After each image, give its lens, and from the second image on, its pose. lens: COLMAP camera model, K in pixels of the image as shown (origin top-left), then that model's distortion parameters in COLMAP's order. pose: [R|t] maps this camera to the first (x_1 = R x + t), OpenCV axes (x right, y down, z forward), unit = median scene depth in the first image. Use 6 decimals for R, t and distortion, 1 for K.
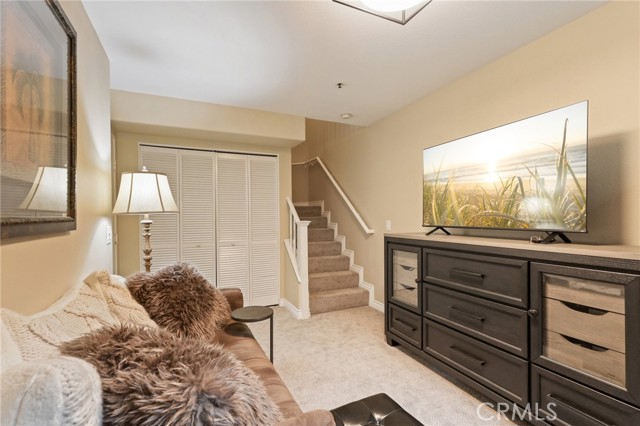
lens RADIAL K [[293.6, 0, 319.6], [0, 293.6, 215.6], [0, 0, 1]] dist [0.006942, -0.001974]
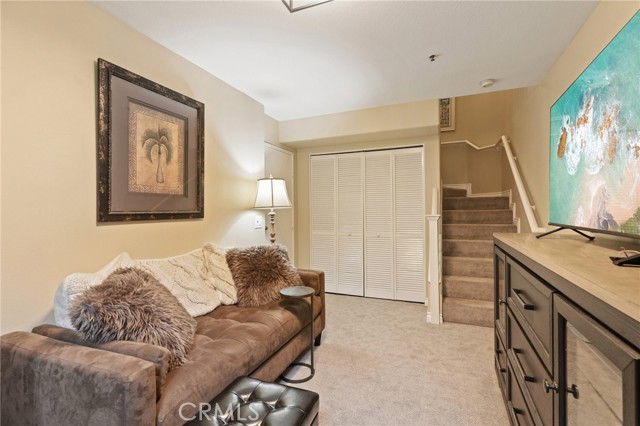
lens RADIAL K [[293.6, 0, 330.8], [0, 293.6, 206.7], [0, 0, 1]] dist [0.006942, -0.001974]
pose [[0.684329, -0.008407, -0.729125, 0.435927], [0.004316, 0.999963, -0.007479, -0.000531], [0.729161, 0.001971, 0.684340, 0.170800]]
